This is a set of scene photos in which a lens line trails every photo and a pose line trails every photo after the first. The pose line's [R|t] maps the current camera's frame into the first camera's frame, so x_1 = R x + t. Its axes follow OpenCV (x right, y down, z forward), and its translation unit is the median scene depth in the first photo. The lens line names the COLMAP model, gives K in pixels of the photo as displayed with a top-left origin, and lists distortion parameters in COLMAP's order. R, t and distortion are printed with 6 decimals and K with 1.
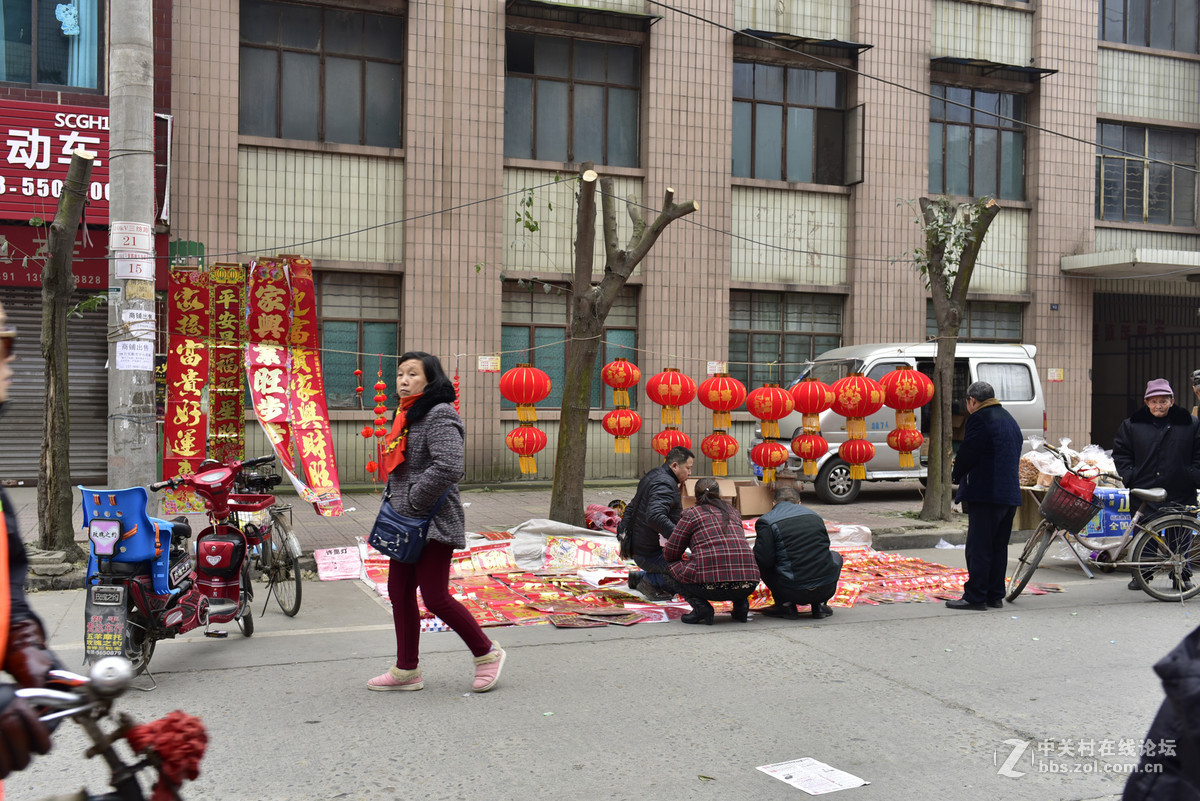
lens RADIAL K [[1150.5, 0, 600.0], [0, 1150.5, 400.5], [0, 0, 1]] dist [0.005191, -0.004060]
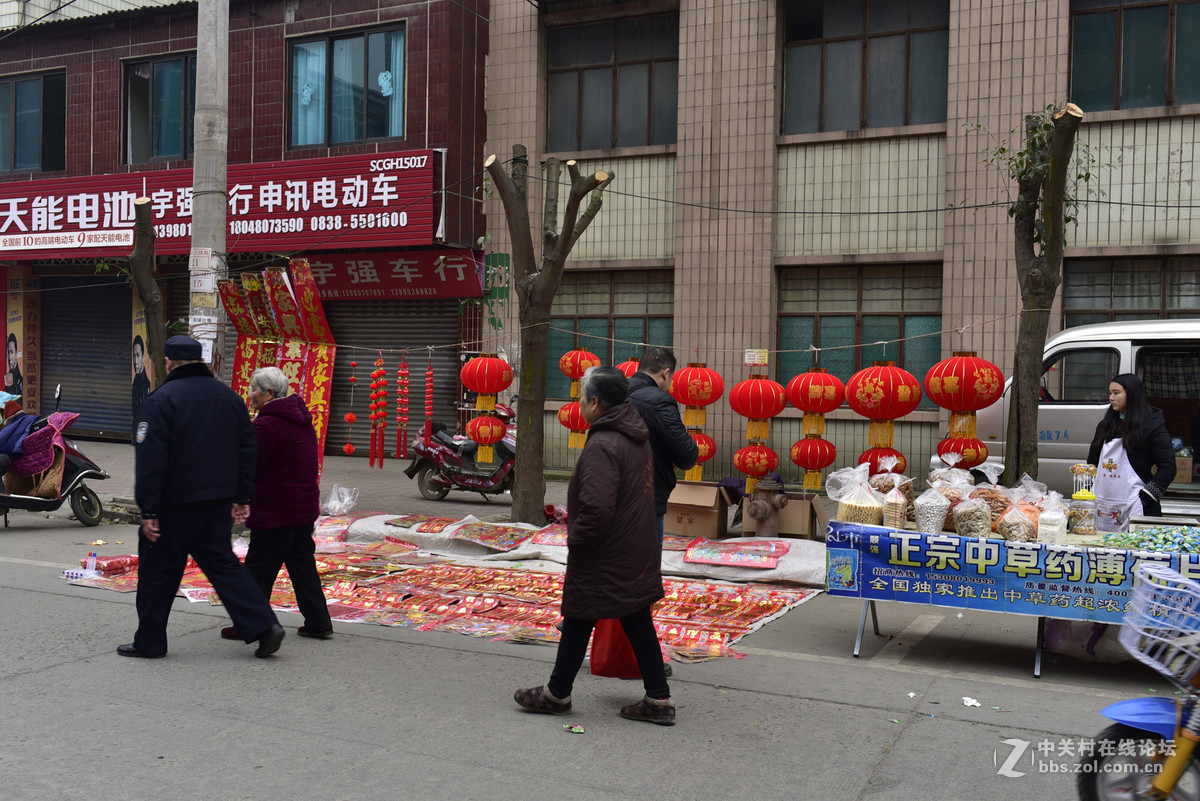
lens RADIAL K [[1150.5, 0, 600.0], [0, 1150.5, 400.5], [0, 0, 1]] dist [0.005191, -0.004060]
pose [[0.690926, 0.016311, -0.722742, 0.510527], [-0.018218, 0.999821, 0.005147, 0.001105], [0.722696, 0.009611, 0.691099, 0.261303]]
